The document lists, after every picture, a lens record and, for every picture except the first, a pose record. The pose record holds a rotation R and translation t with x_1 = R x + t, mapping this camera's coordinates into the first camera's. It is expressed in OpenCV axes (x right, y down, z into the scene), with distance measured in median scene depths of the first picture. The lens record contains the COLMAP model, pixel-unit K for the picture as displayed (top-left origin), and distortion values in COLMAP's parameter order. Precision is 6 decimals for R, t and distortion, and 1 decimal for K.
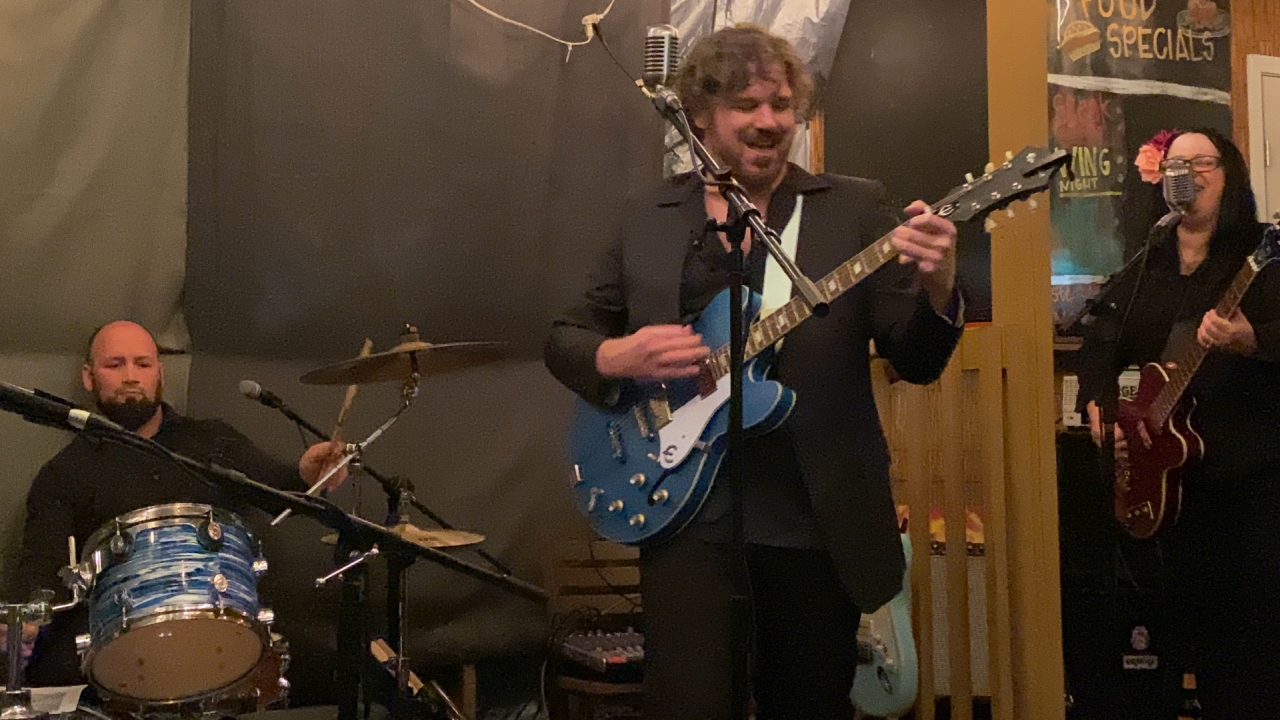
lens RADIAL K [[1713.1, 0, 640.0], [0, 1713.1, 360.0], [0, 0, 1]] dist [0.137542, -0.282852]
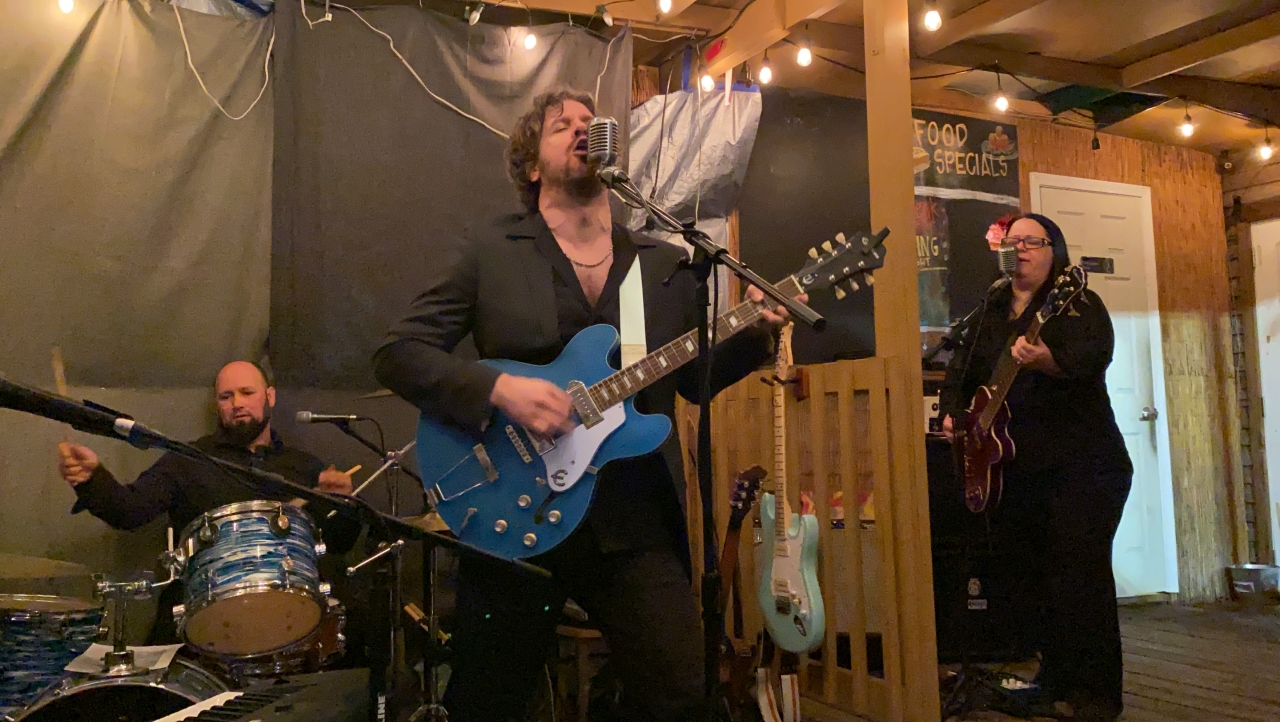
lens RADIAL K [[1132.0, 0, 634.2], [0, 1132.0, 345.3], [0, 0, 1]] dist [0.082447, -0.127394]
pose [[0.999445, -0.010089, 0.031736, -0.011503], [0.011525, 0.998904, -0.045376, 0.009002], [-0.031243, 0.045716, 0.998466, 0.127359]]
